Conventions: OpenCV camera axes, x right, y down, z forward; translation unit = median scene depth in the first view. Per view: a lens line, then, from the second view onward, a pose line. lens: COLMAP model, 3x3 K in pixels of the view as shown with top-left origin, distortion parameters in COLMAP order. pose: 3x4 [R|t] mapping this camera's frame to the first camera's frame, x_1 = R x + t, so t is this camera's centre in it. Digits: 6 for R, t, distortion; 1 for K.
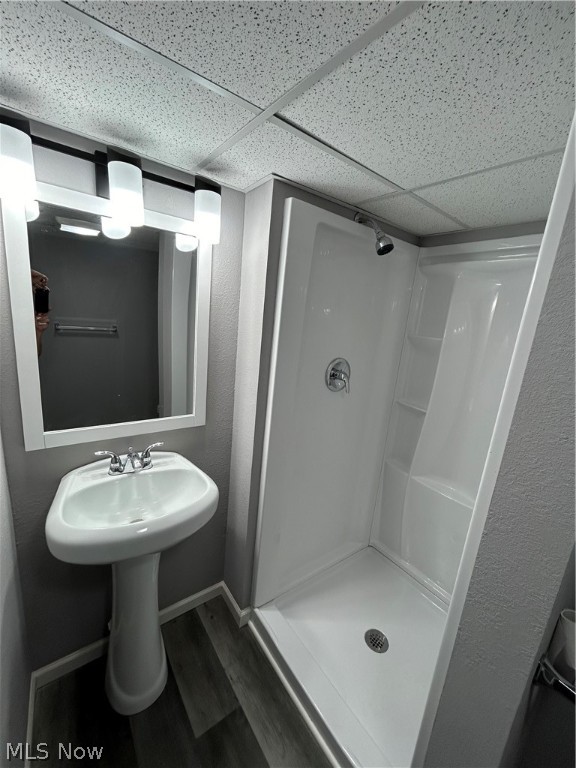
lens RADIAL K [[311.2, 0, 283.9], [0, 311.2, 381.6], [0, 0, 1]] dist [-0.007303, 0.001119]
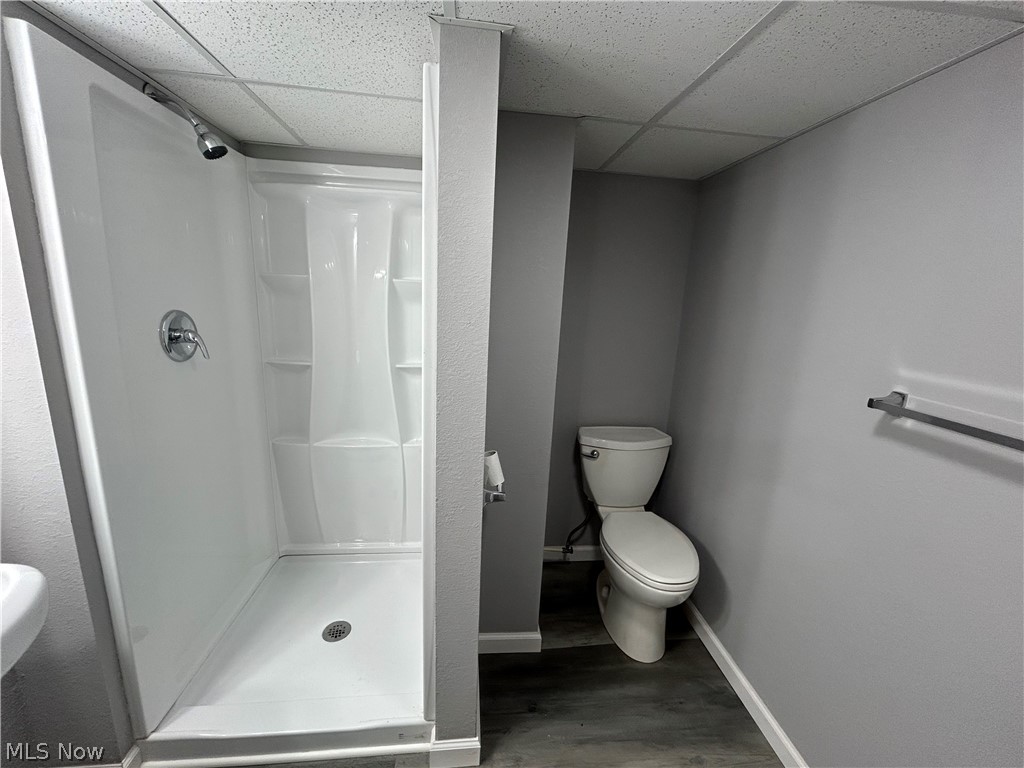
lens RADIAL K [[415.0, 0, 514.1], [0, 415.0, 387.2], [0, 0, 1]] dist [-0.007303, 0.001119]
pose [[0.504801, -0.255995, 0.824404, -0.251748], [0.179546, 0.965267, 0.189796, 0.049419], [-0.844357, 0.052210, 0.533231, -0.083524]]
